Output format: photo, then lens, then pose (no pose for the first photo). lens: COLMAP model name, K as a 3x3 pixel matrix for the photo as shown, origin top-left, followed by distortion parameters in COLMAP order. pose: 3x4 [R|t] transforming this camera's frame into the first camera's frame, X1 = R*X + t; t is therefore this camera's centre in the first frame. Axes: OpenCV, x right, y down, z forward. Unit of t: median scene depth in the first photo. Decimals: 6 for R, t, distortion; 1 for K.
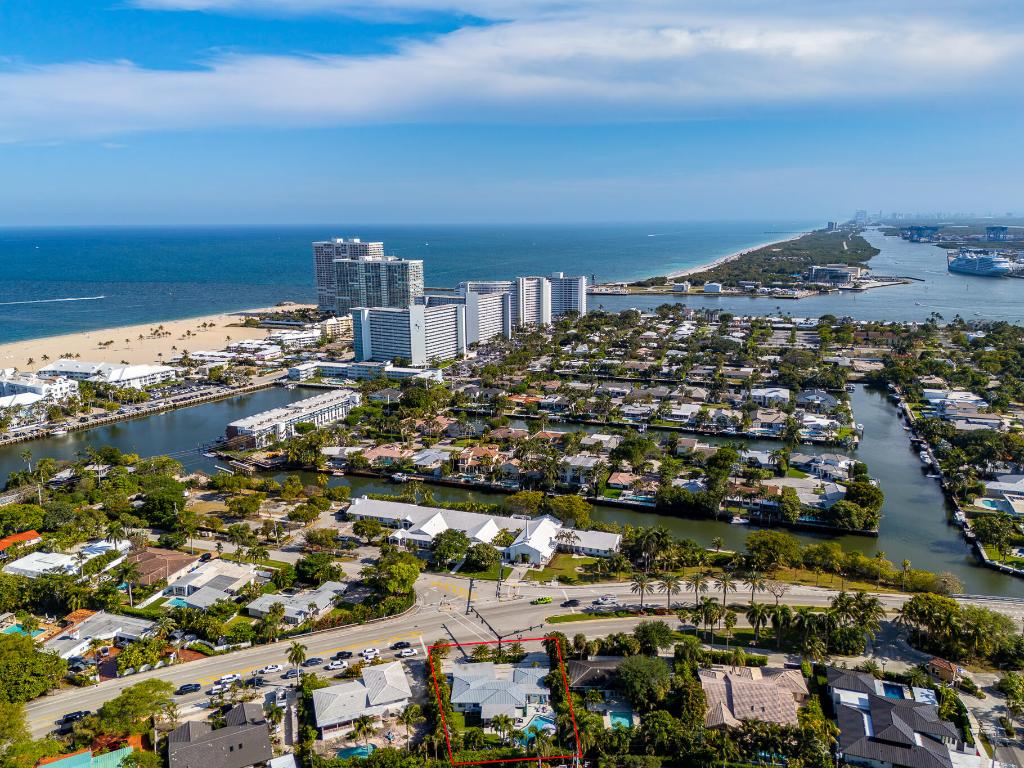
lens RADIAL K [[759.0, 0, 515.0], [0, 759.0, 383.3], [0, 0, 1]] dist [0.061239, -0.059606]
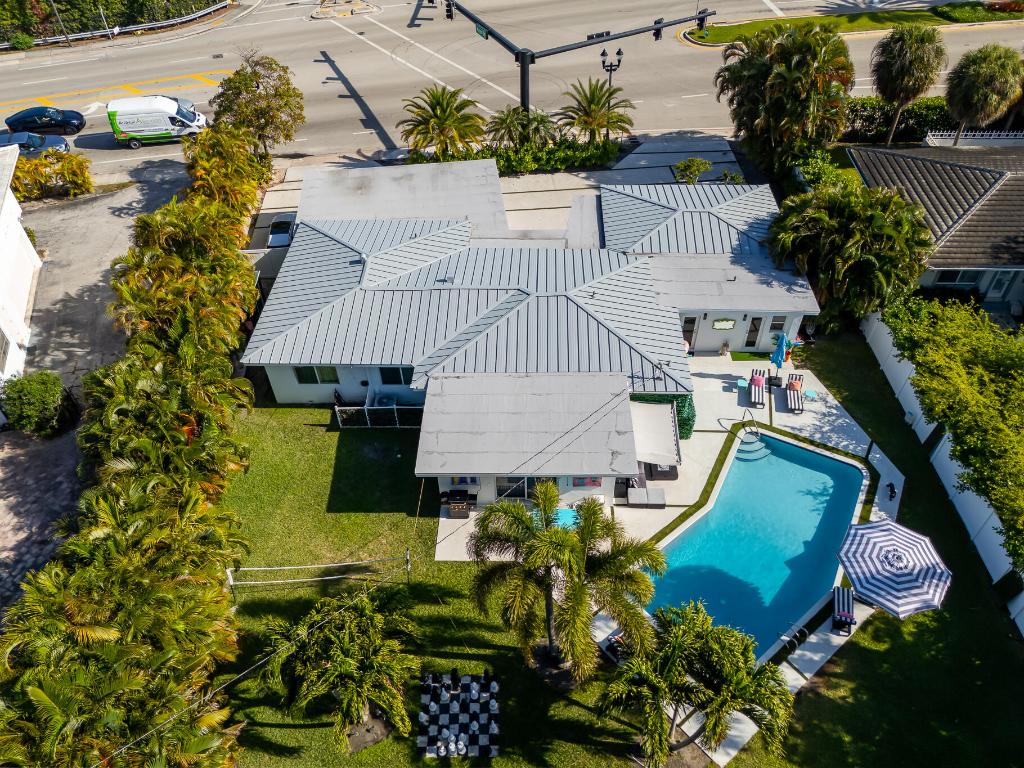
lens RADIAL K [[759.0, 0, 515.0], [0, 759.0, 383.3], [0, 0, 1]] dist [0.061239, -0.059606]
pose [[0.999914, 0.002965, -0.012736, -0.020733], [0.004170, 0.850807, 0.525461, 0.308434], [0.012394, -0.525469, 0.850722, 0.793869]]
